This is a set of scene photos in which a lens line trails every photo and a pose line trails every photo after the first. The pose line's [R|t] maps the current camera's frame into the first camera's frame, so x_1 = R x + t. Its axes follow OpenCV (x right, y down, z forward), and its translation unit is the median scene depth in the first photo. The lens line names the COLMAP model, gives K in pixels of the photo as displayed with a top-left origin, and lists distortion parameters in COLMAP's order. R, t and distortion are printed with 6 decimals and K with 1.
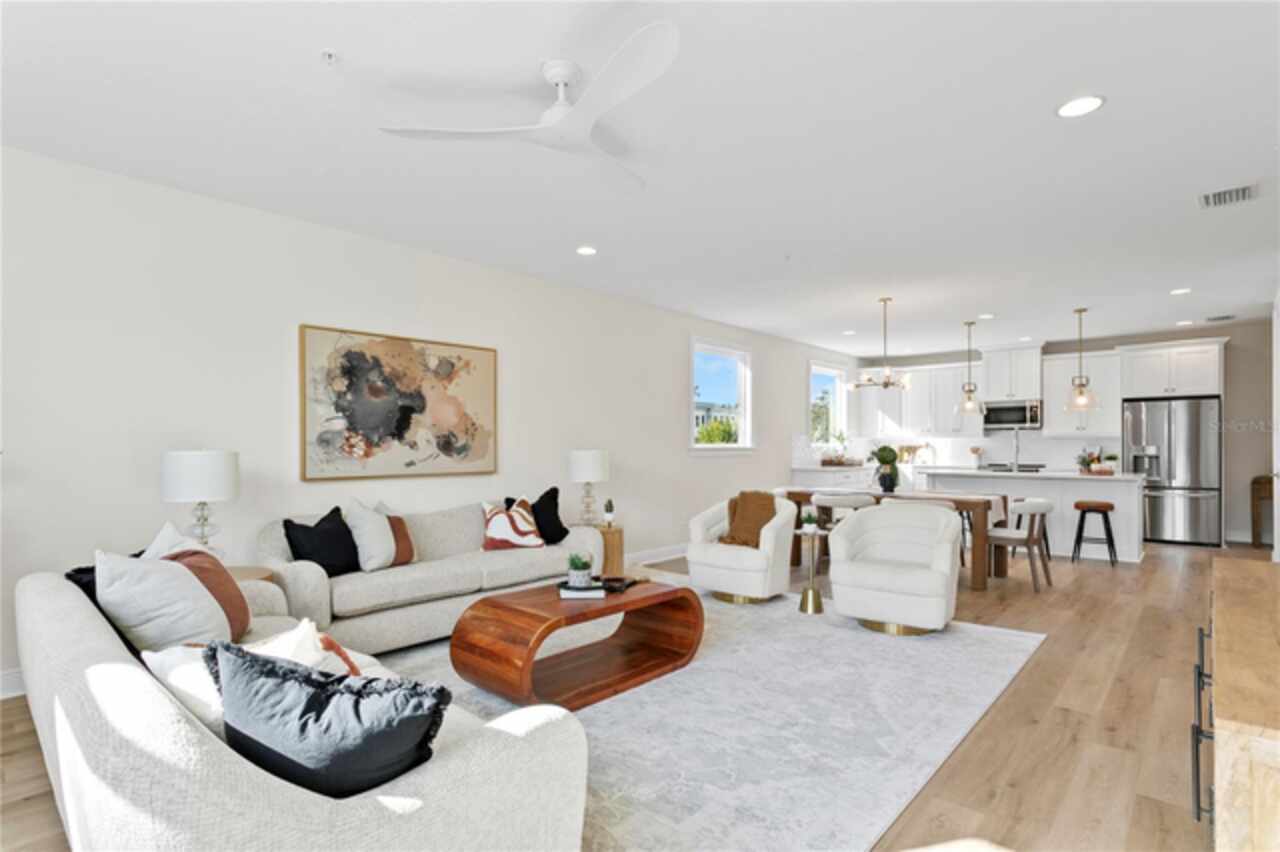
lens RADIAL K [[630.4, 0, 638.9], [0, 630.4, 443.7], [0, 0, 1]] dist [0.000476, 0.000238]
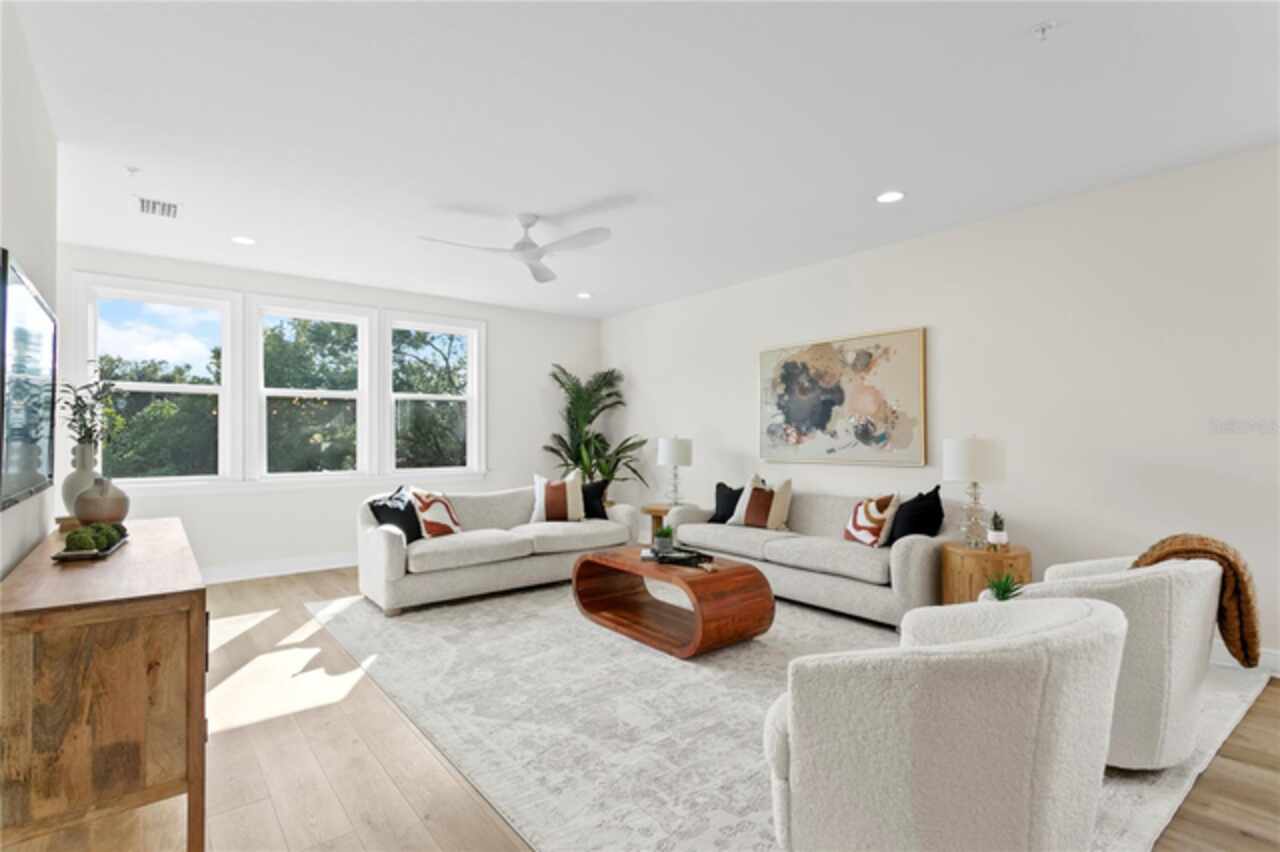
lens RADIAL K [[616.5, 0, 630.6], [0, 616.5, 433.1], [0, 0, 1]] dist [0.001227, 0.000476]
pose [[-0.162945, -0.001873, -0.986633, 0.789603], [0.008873, 0.999955, -0.003363, 0.000732], [0.986595, -0.009302, -0.162921, 0.821722]]
